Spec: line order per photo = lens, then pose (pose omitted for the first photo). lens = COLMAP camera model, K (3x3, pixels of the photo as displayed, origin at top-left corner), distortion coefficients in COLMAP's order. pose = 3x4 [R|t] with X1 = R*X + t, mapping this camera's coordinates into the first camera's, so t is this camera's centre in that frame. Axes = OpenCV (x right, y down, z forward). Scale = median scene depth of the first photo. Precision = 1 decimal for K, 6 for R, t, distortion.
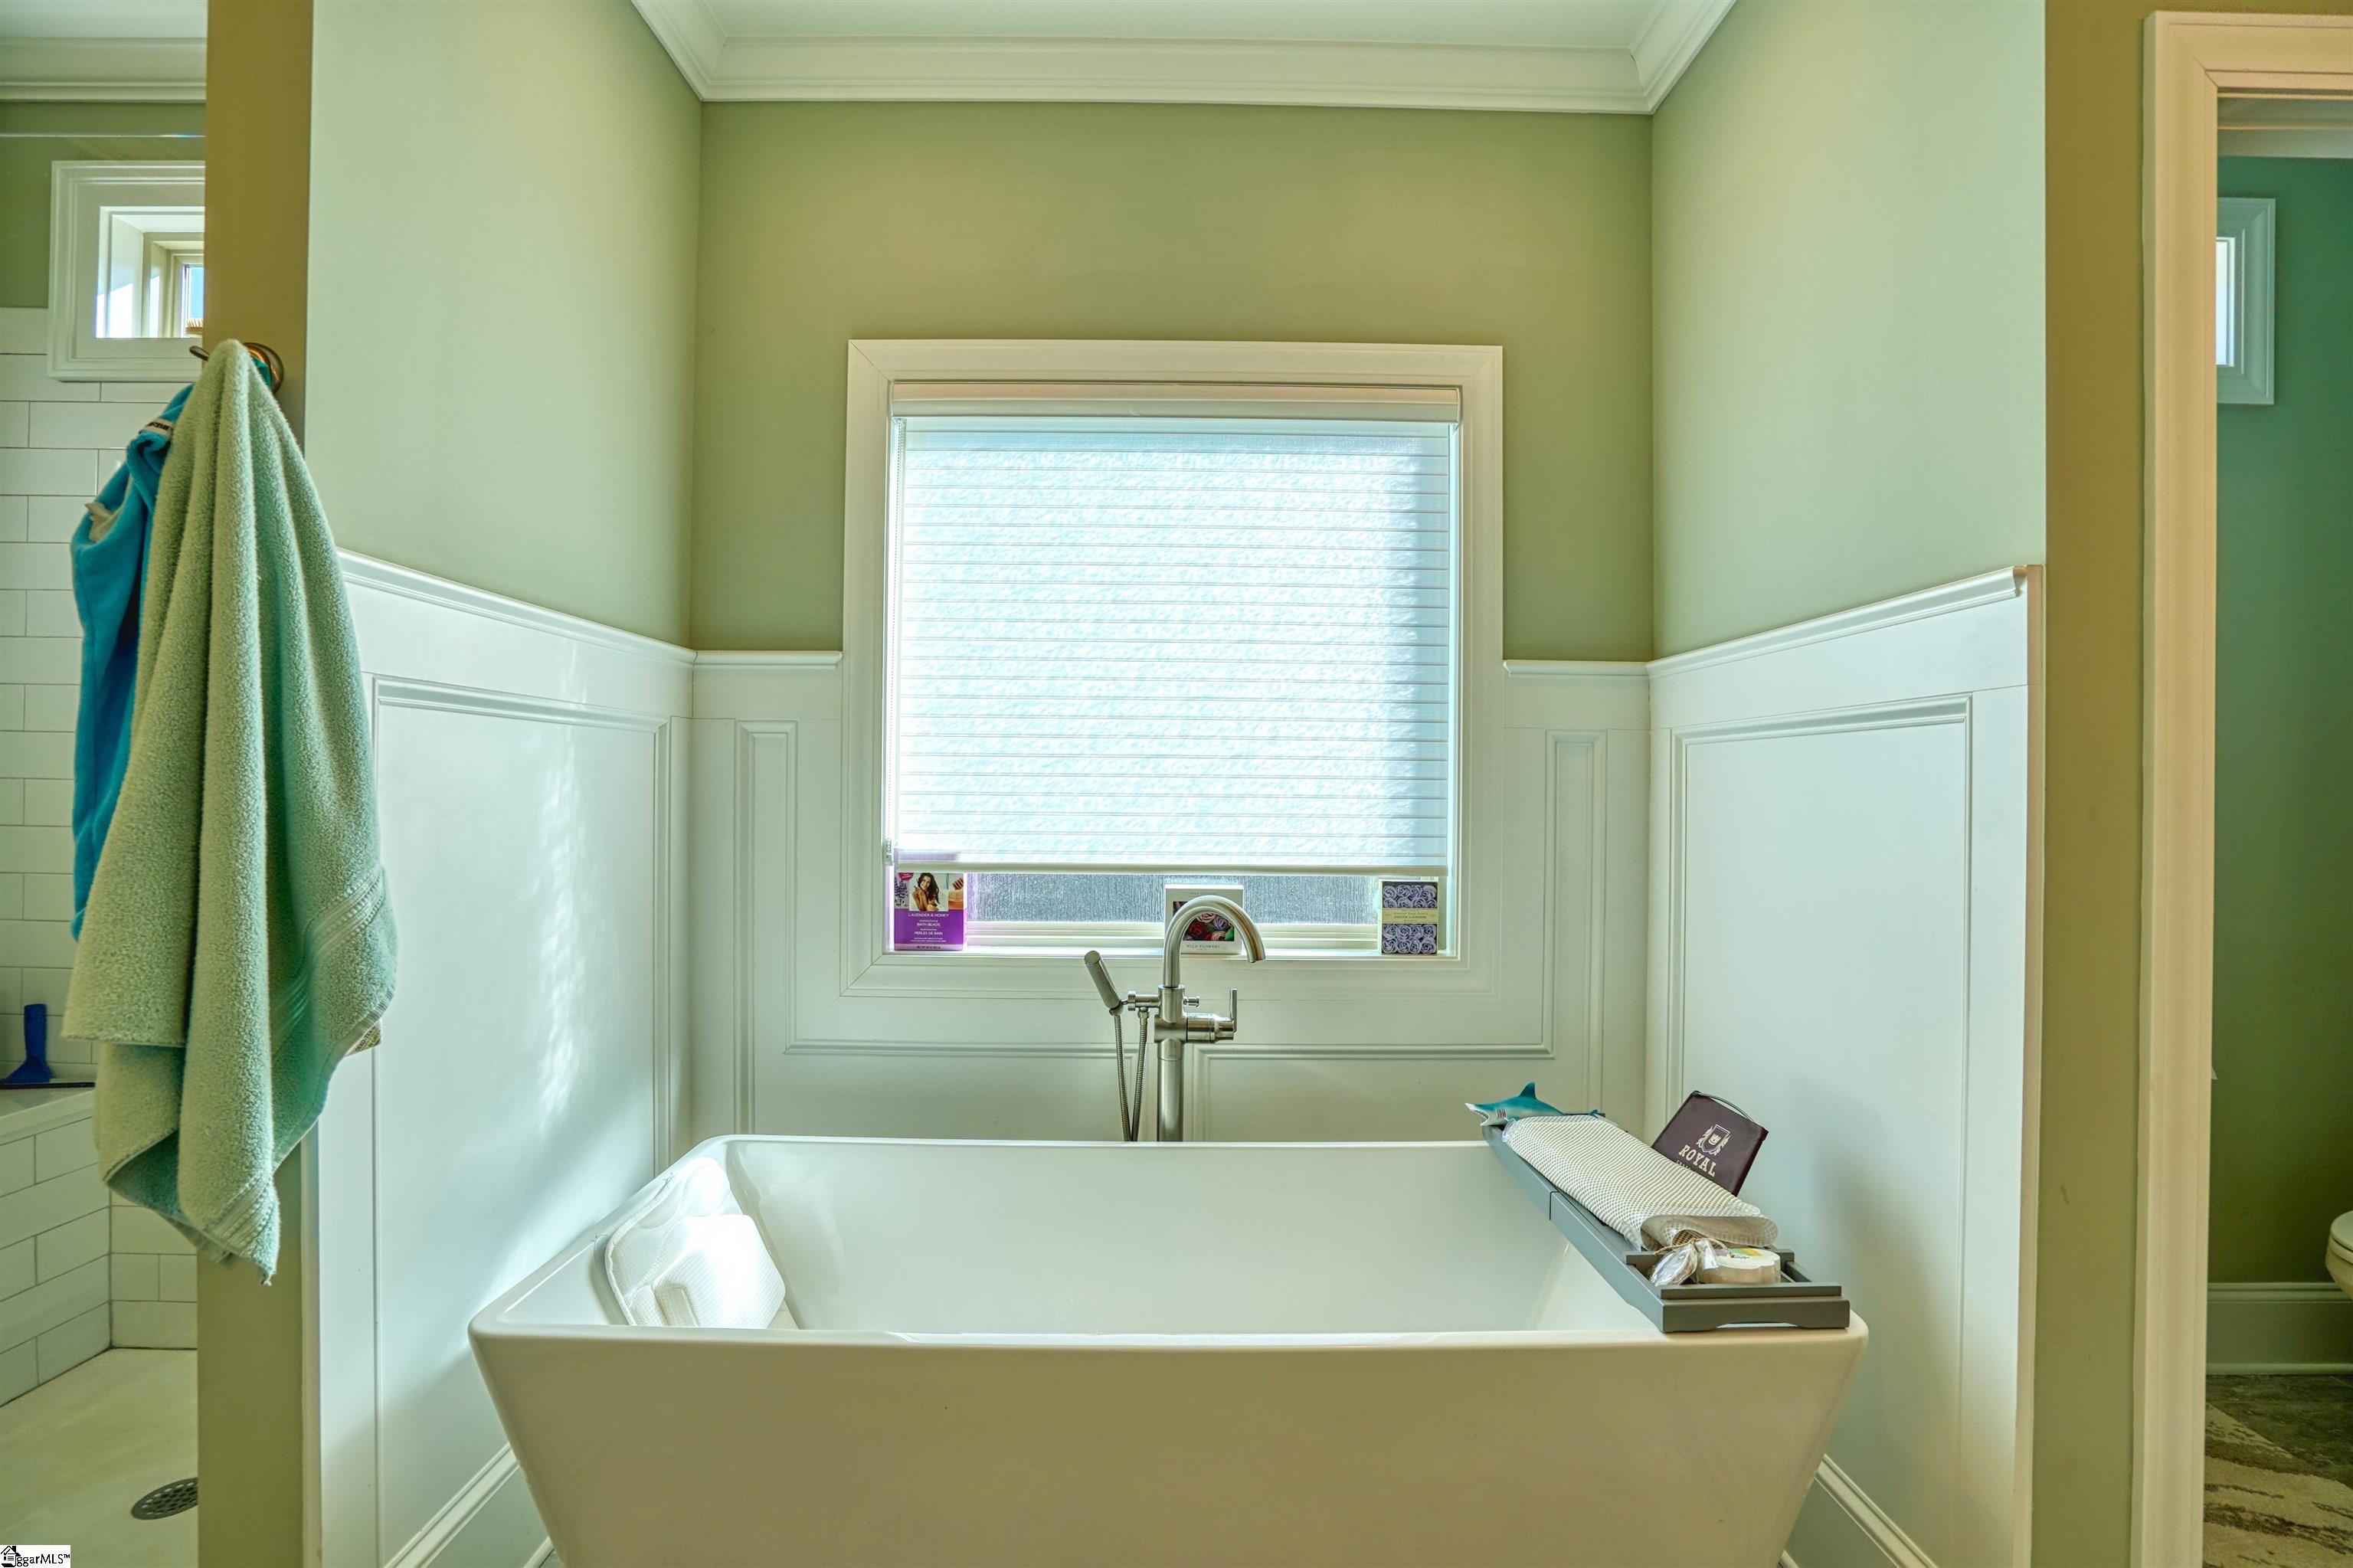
lens RADIAL K [[1086.8, 0, 1172.7], [0, 1086.8, 779.0], [0, 0, 1]] dist [-0.045718, 0.011827]
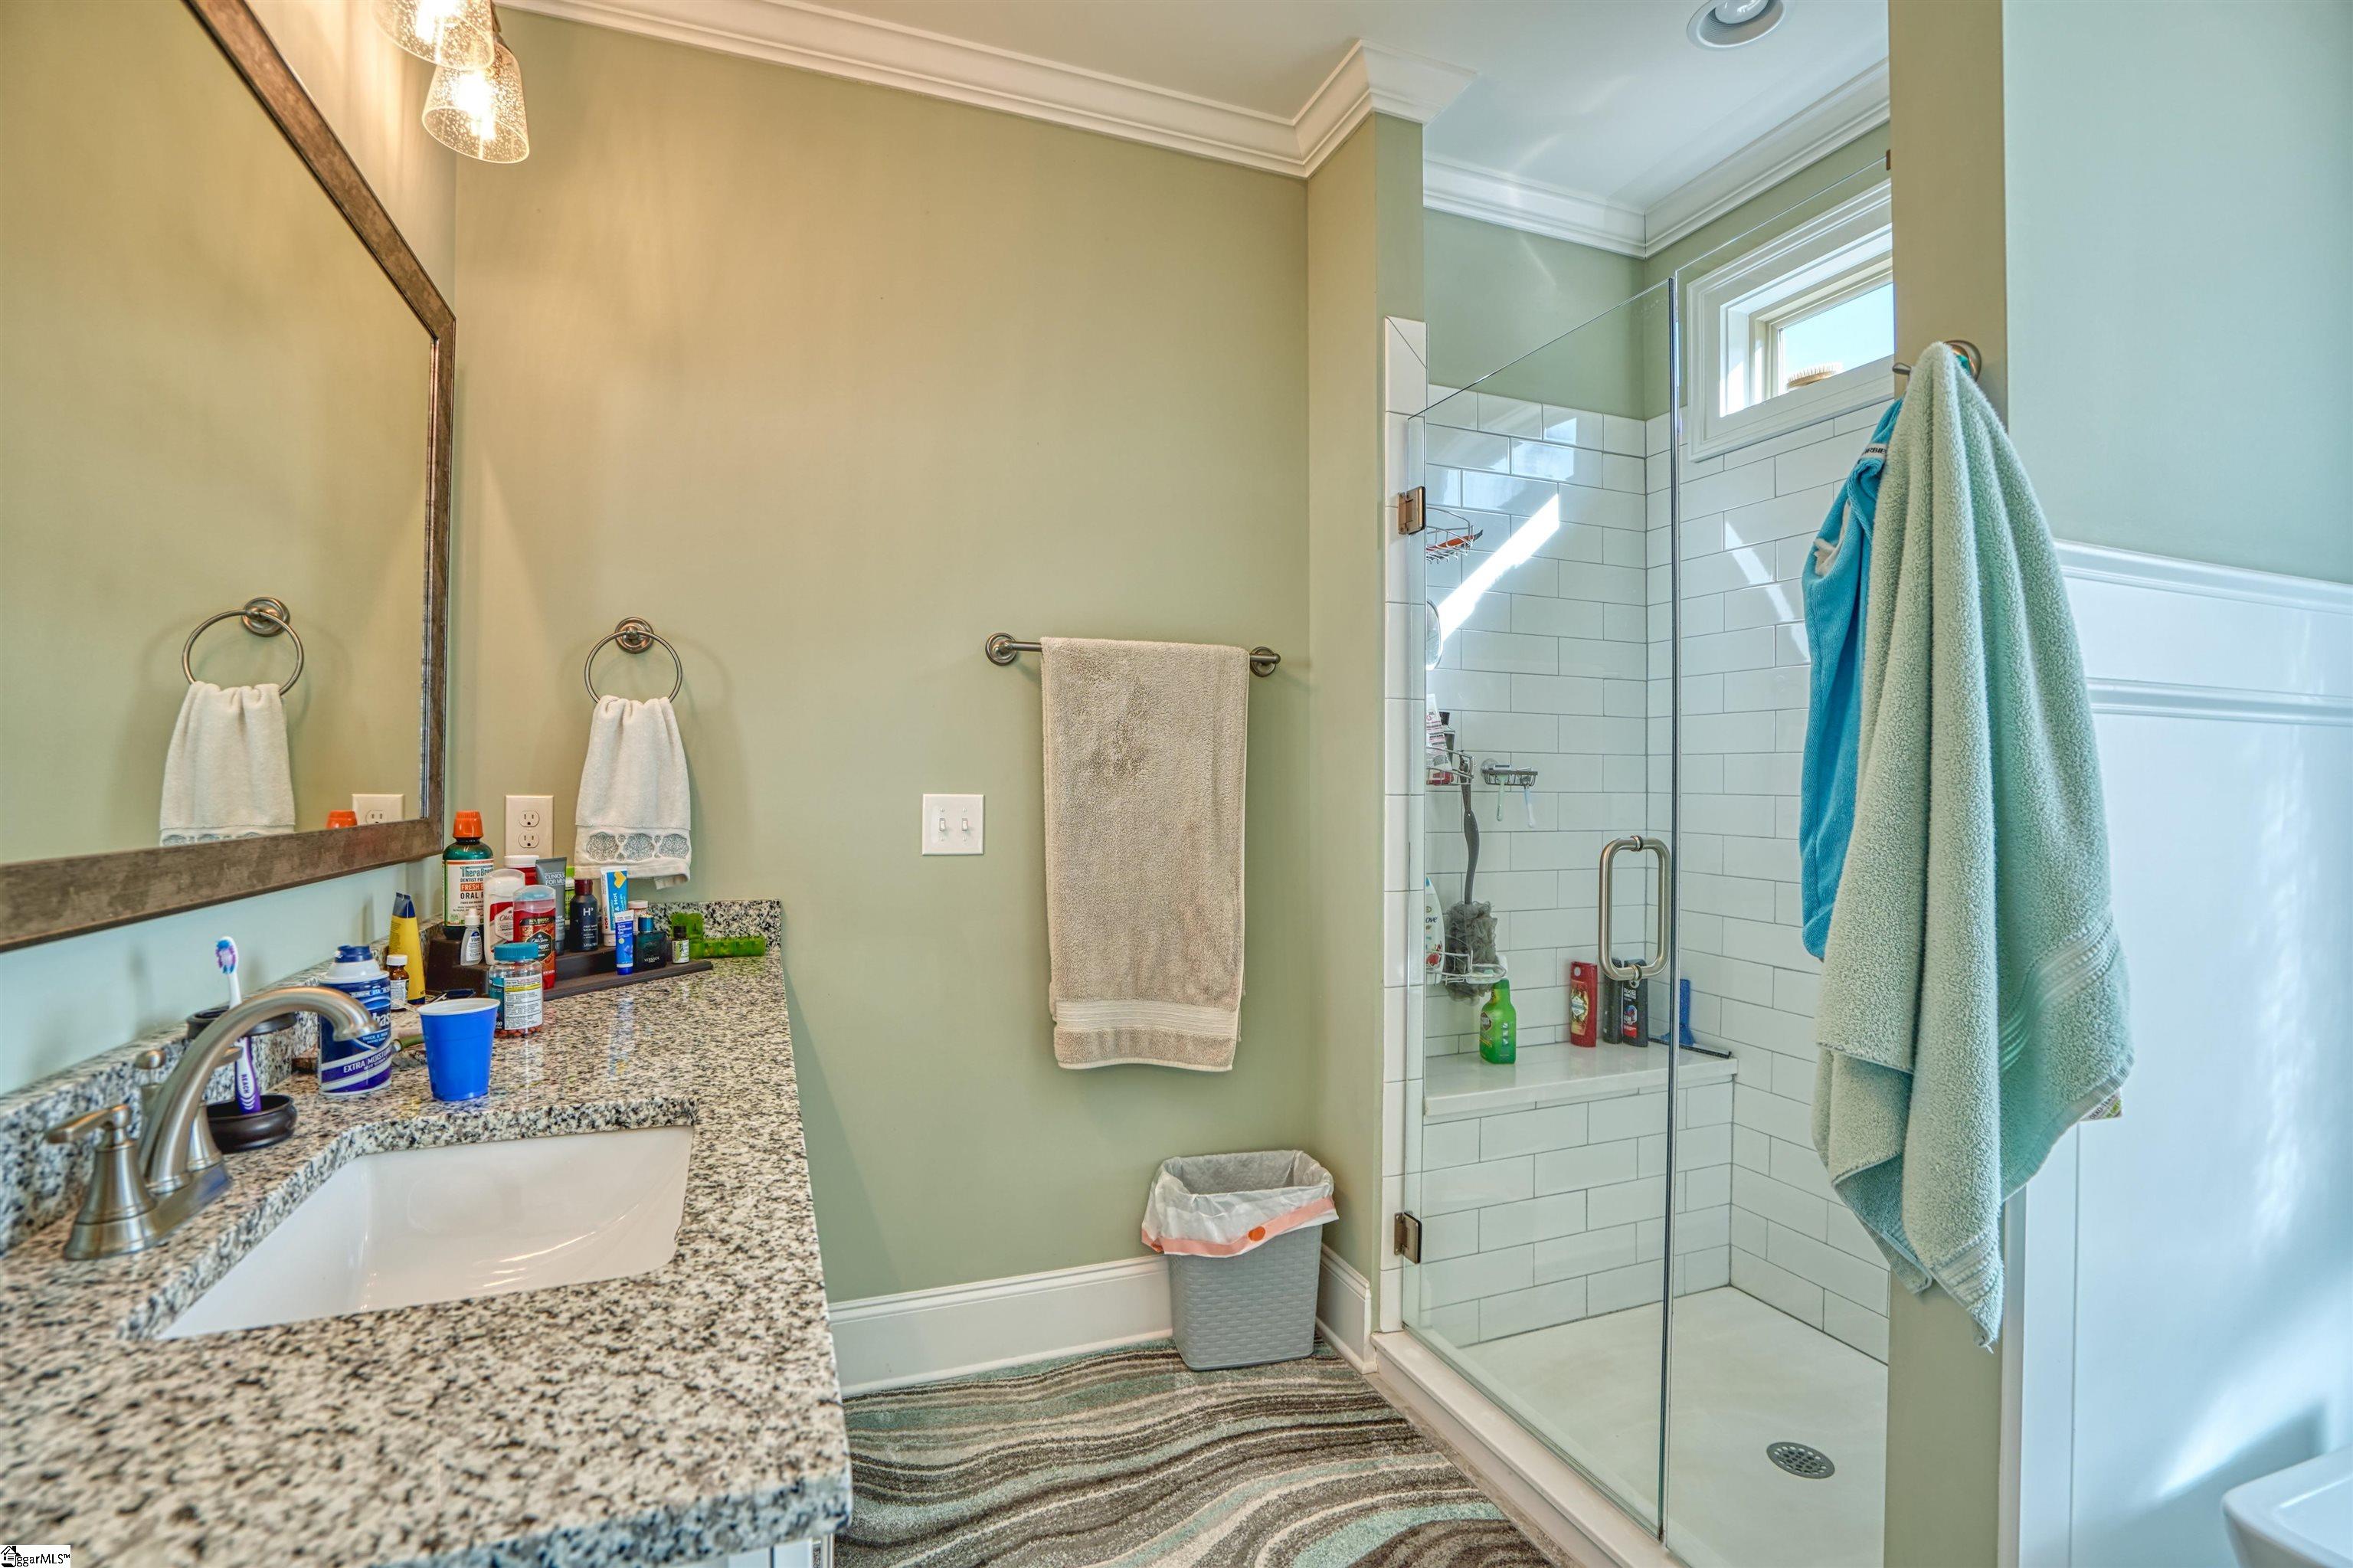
lens RADIAL K [[1091.5, 0, 1164.6], [0, 1091.5, 784.9], [0, 0, 1]] dist [-0.061284, 0.025691]
pose [[0.342060, -0.004801, -0.939666, -0.228152], [0.001660, 0.999988, -0.004505, -0.010067], [0.939676, -0.000019, 0.342064, 0.006136]]
